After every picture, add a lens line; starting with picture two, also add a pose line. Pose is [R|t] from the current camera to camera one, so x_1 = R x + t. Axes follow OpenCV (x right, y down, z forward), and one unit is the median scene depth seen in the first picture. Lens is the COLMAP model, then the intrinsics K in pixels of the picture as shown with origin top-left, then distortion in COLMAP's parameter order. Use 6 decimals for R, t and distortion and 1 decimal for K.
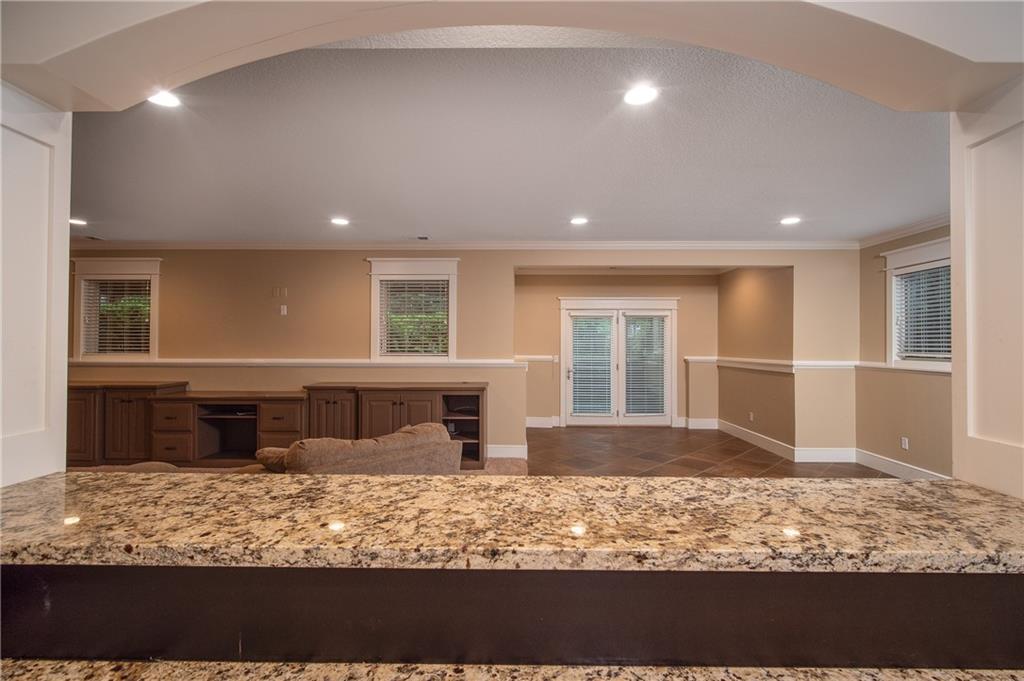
lens RADIAL K [[420.1, 0, 515.5], [0, 420.1, 340.9], [0, 0, 1]] dist [-0.000210, 0.000115]
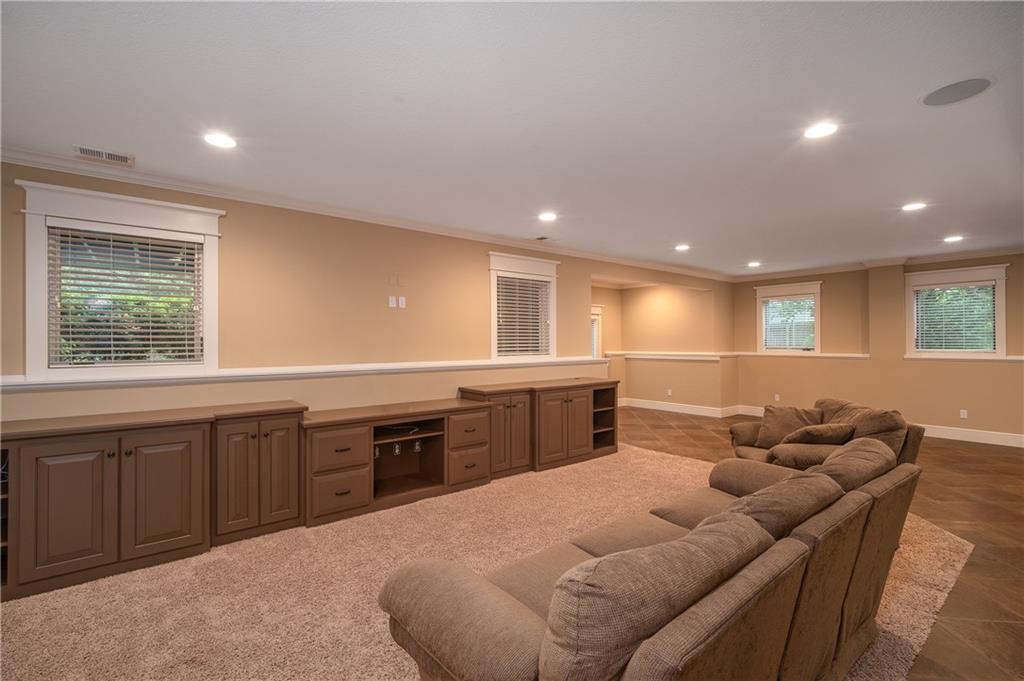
lens RADIAL K [[420.1, 0, 515.3], [0, 420.1, 342.0], [0, 0, 1]] dist [-0.000210, 0.000115]
pose [[0.799861, -0.003588, 0.600174, -0.872037], [0.007287, 0.999966, -0.003733, 0.007505], [-0.600141, 0.007359, 0.799861, 0.226610]]
